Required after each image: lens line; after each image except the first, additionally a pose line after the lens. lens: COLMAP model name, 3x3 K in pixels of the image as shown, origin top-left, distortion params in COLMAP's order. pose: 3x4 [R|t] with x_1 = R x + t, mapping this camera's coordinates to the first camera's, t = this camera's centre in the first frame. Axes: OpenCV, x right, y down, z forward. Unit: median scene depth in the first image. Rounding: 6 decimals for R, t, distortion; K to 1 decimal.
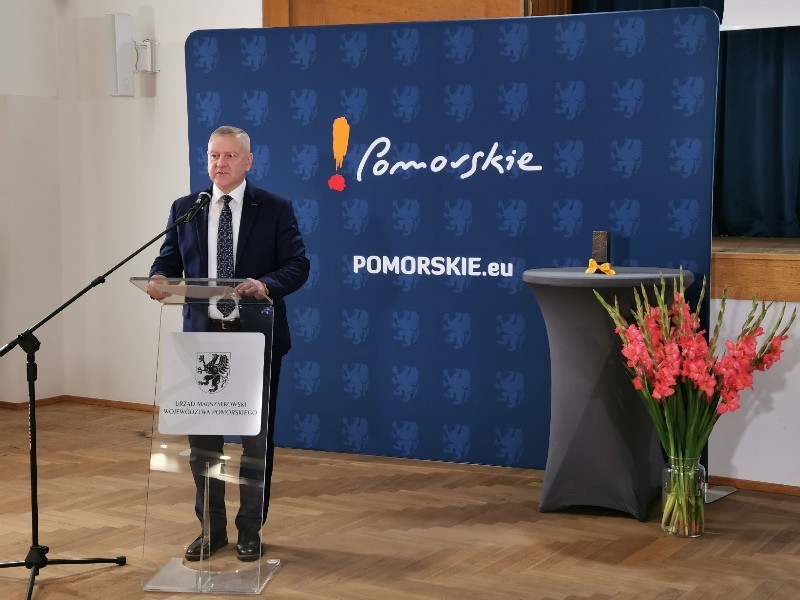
lens RADIAL K [[1363.6, 0, 404.5], [0, 1363.6, 306.2], [0, 0, 1]] dist [0.075820, 0.000000]
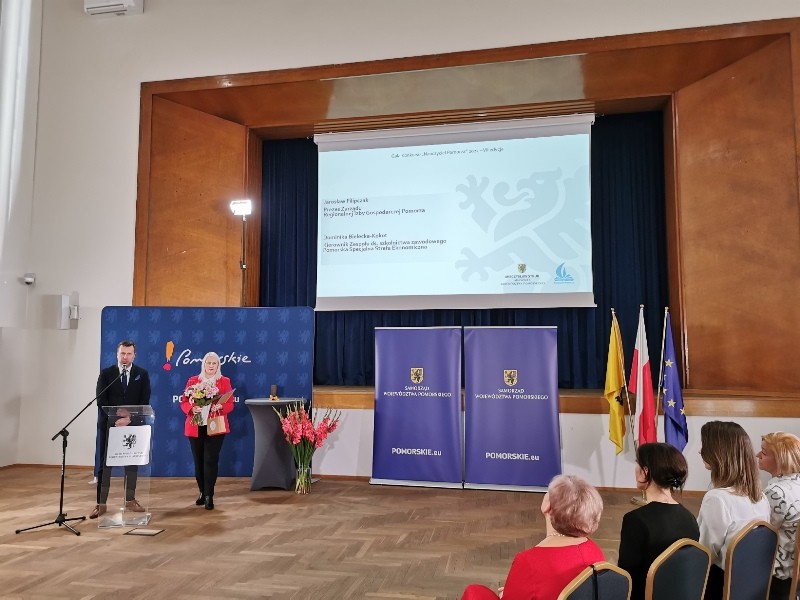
lens RADIAL K [[610.6, 0, 394.0], [0, 610.6, 312.4], [0, 0, 1]] dist [0.062678, -0.011931]
pose [[0.938059, 0.028628, 0.345290, -0.055912], [0.028912, 0.986637, -0.160349, 0.006128], [-0.345266, 0.160399, 0.924696, -0.238650]]
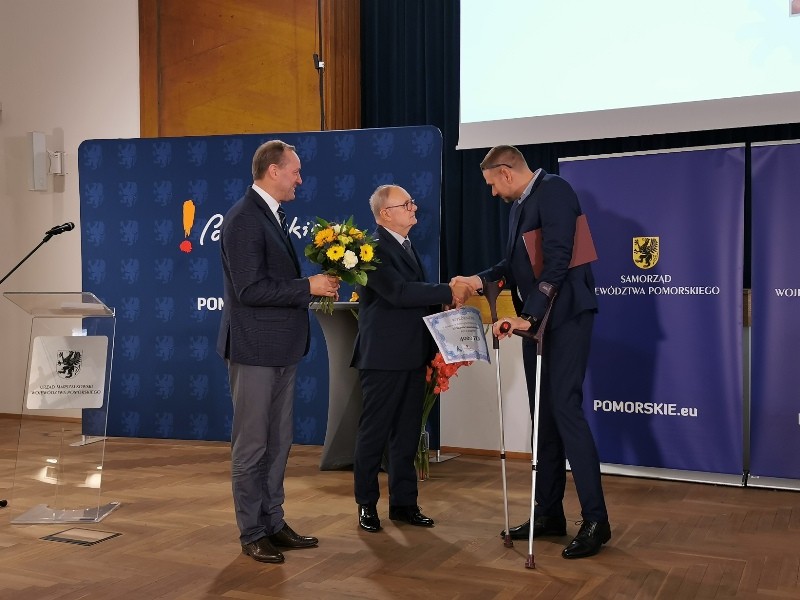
lens RADIAL K [[976.0, 0, 400.4], [0, 976.0, 283.3], [0, 0, 1]] dist [0.058837, 0.000000]
pose [[0.992909, -0.001567, 0.118866, 0.053936], [0.011567, 0.996442, -0.083484, 0.037584], [-0.118312, 0.084267, 0.989394, -0.030426]]
